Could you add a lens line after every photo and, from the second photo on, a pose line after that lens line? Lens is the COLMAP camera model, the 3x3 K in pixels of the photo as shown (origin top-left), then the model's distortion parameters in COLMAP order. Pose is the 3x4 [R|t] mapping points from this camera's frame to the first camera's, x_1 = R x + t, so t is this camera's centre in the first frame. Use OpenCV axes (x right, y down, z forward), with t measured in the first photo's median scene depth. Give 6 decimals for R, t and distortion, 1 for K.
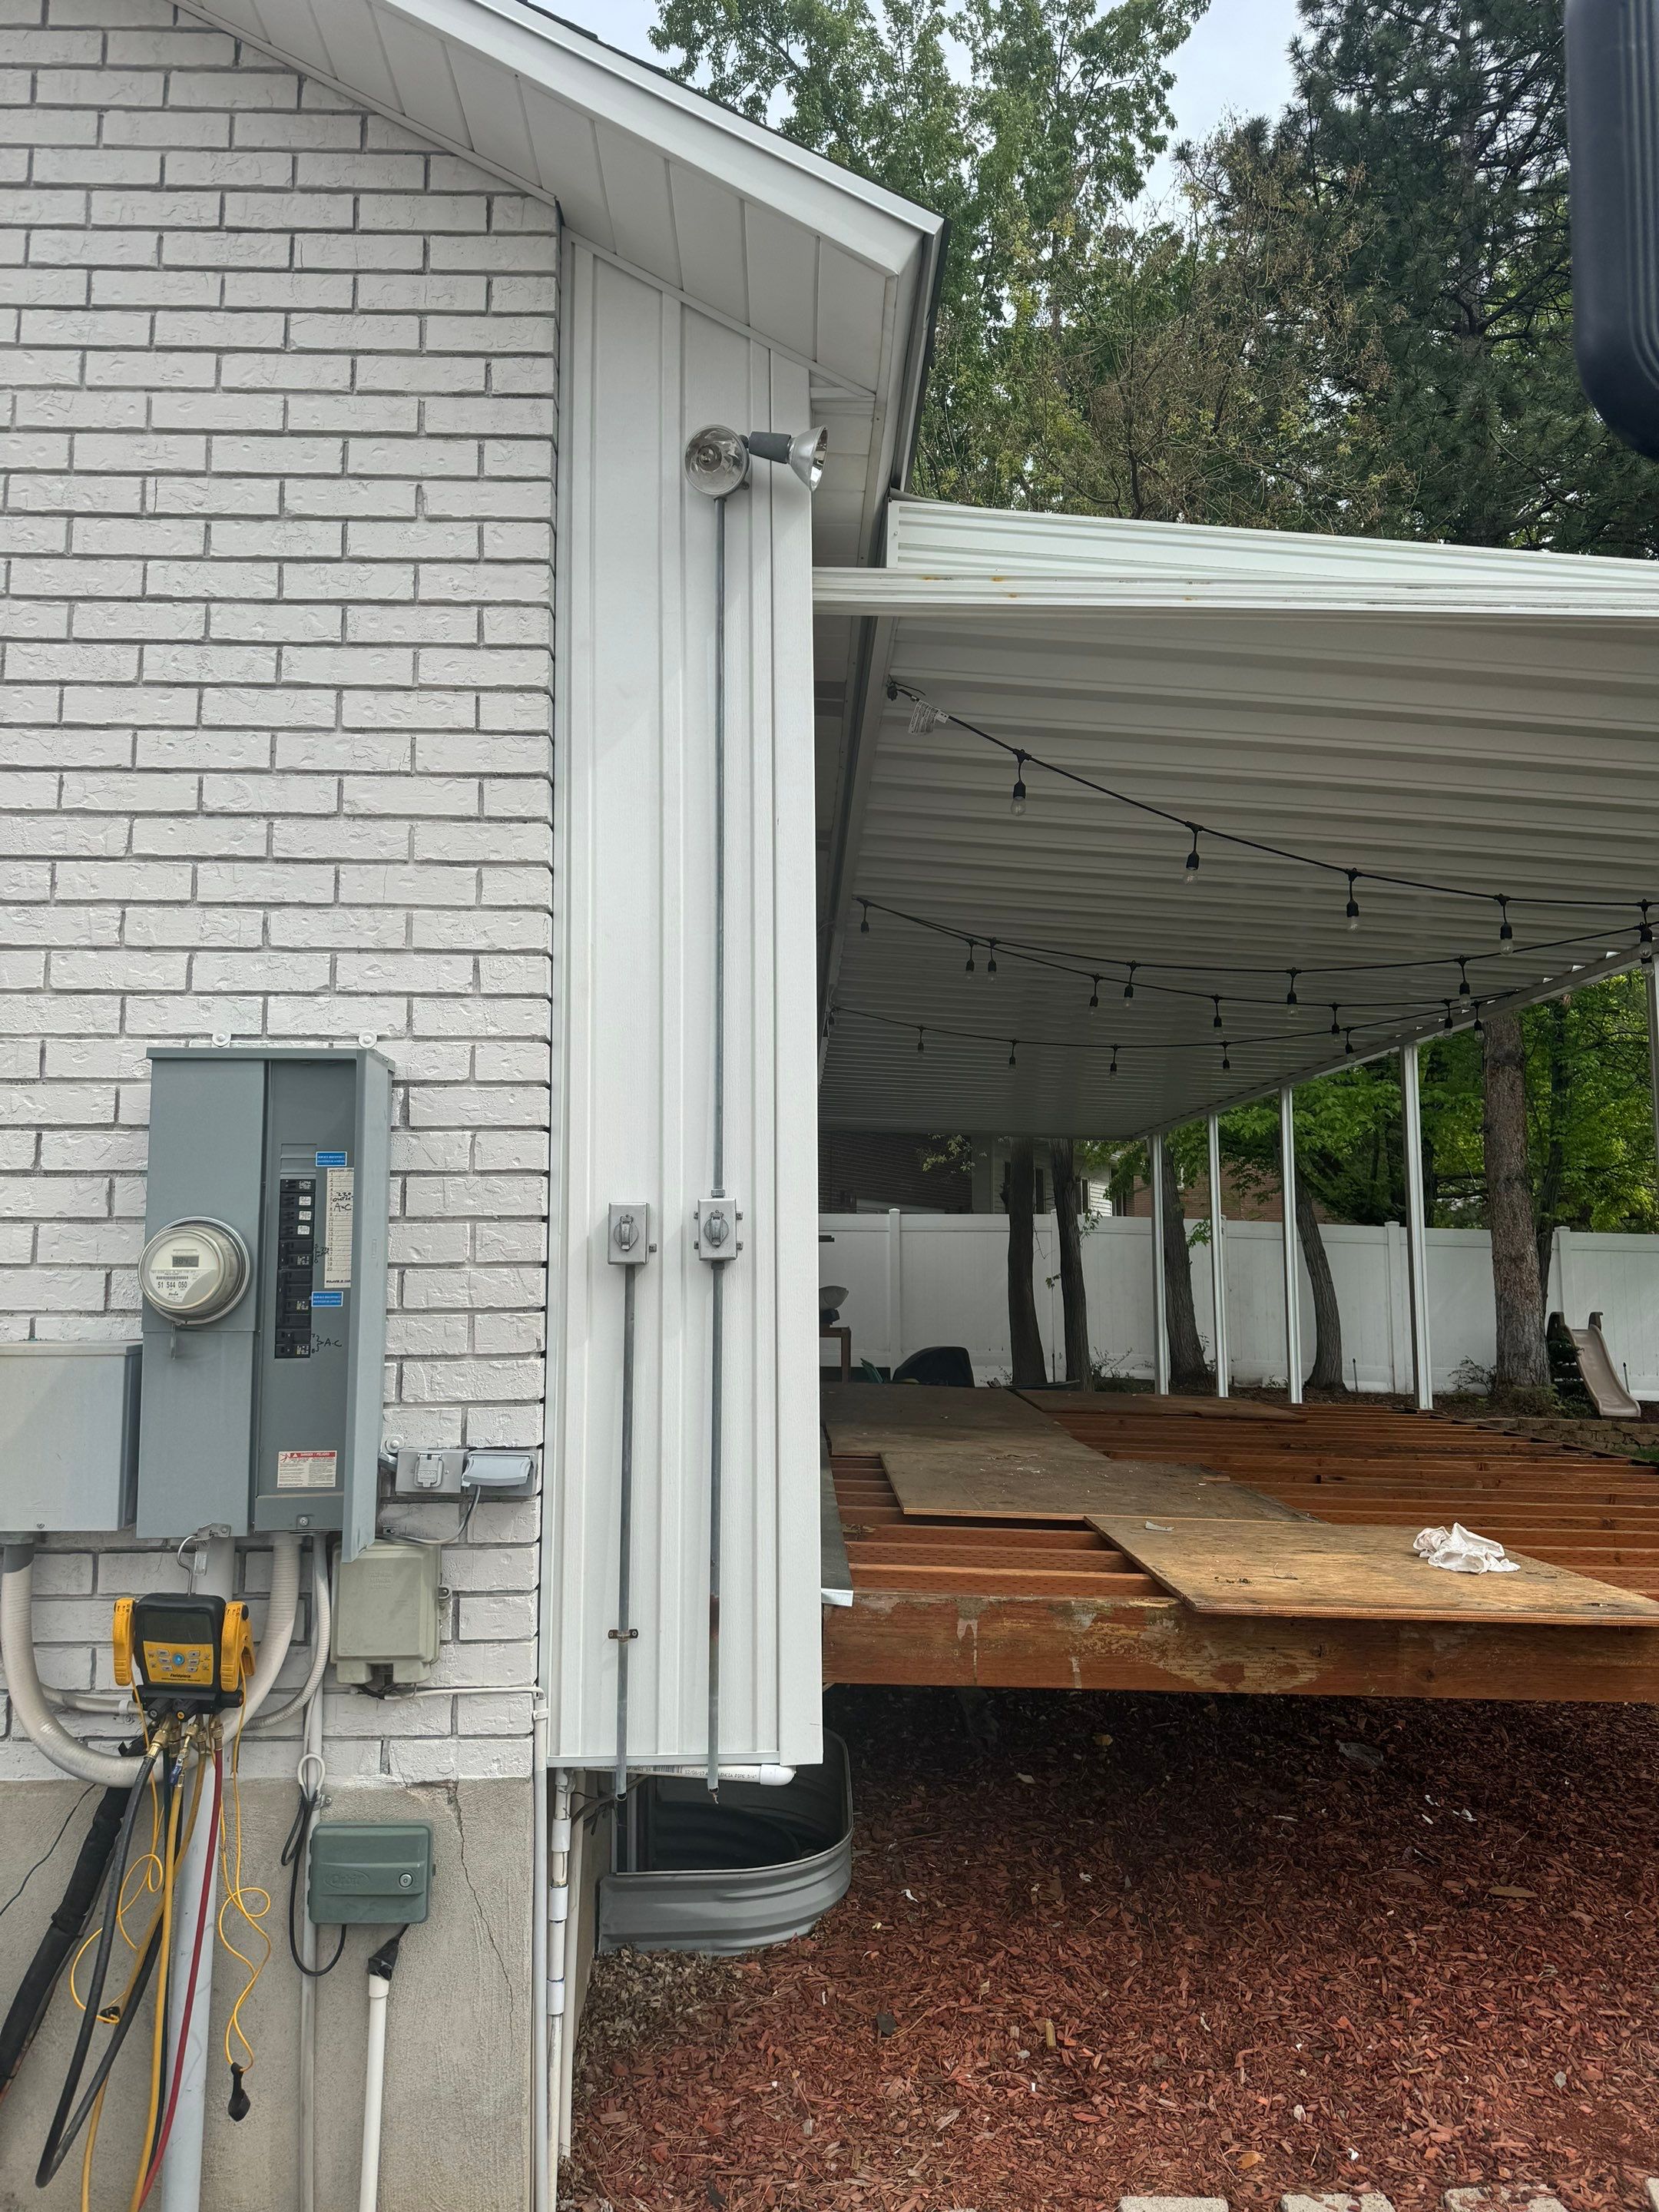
lens RADIAL K [[1560.6, 0, 829.5], [0, 1560.6, 1106.0], [0, 0, 1]] dist [0.001955, -0.001430]
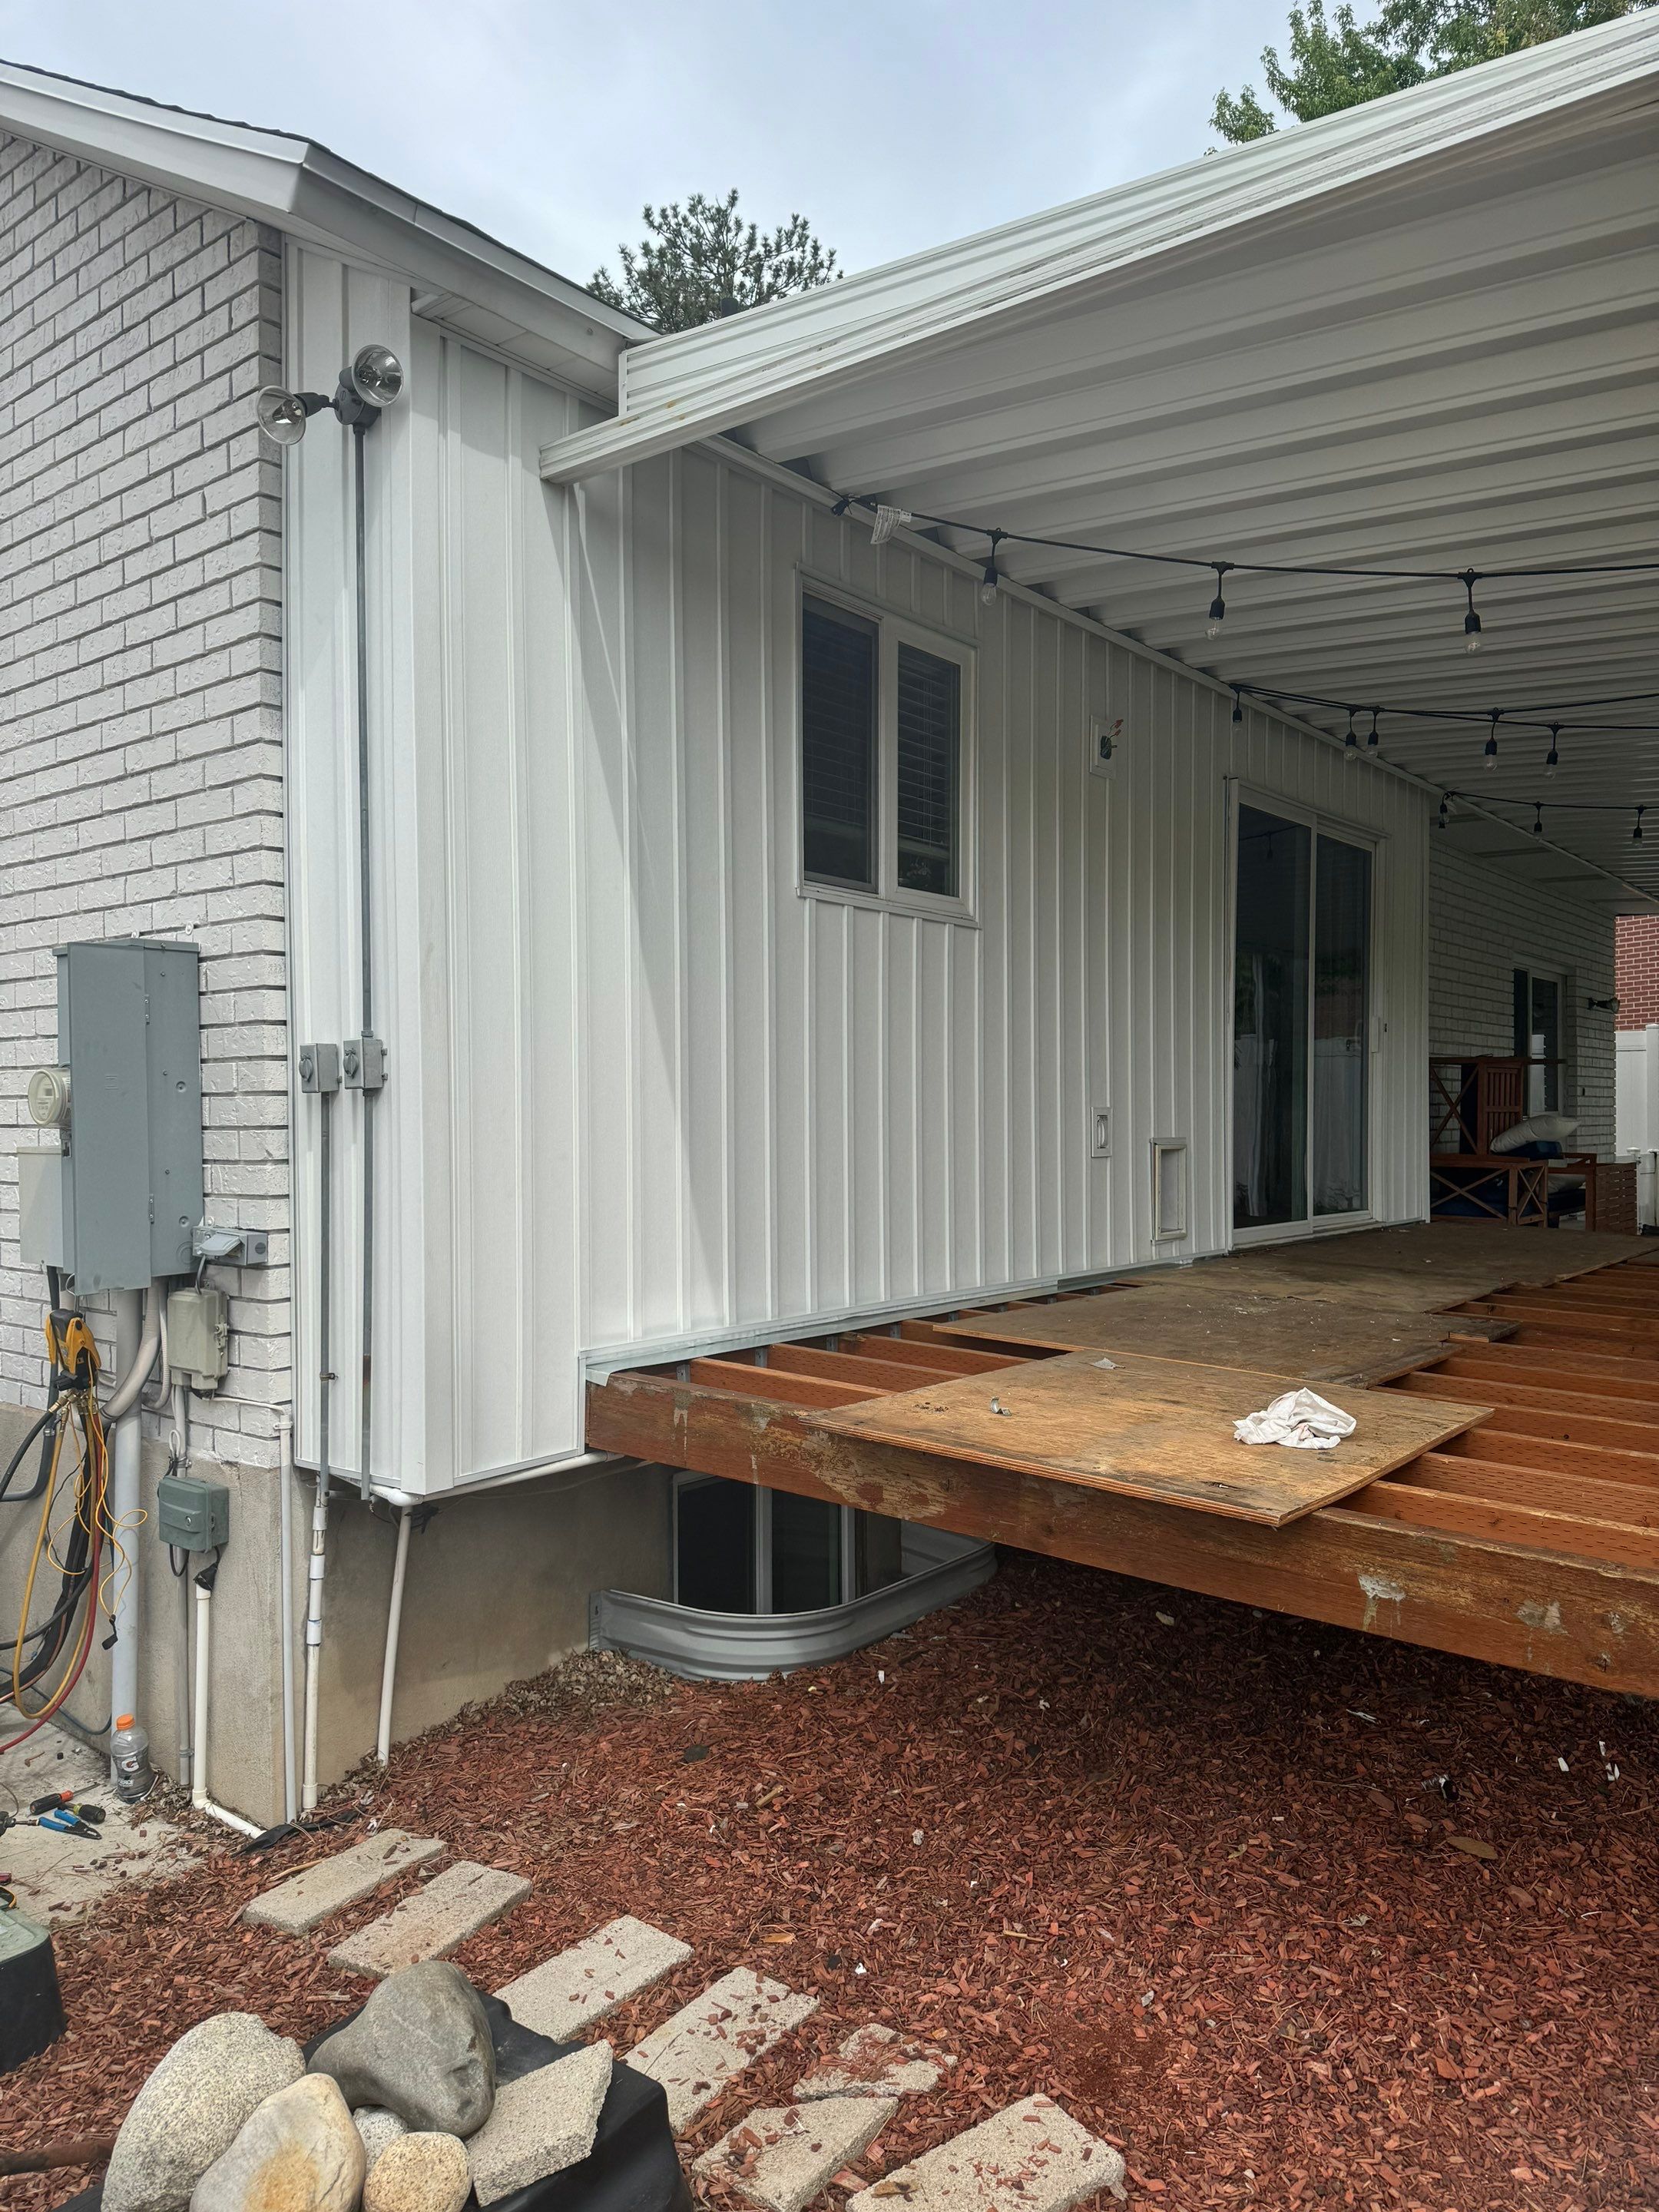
lens RADIAL K [[1555.2, 0, 829.5], [0, 1555.2, 1106.0], [0, 0, 1]] dist [0.010845, -0.003183]
pose [[0.769590, -0.007654, -0.638493, 0.959546], [0.076495, 0.993832, 0.080287, 0.043490], [0.633940, -0.110630, 0.765429, 0.284901]]
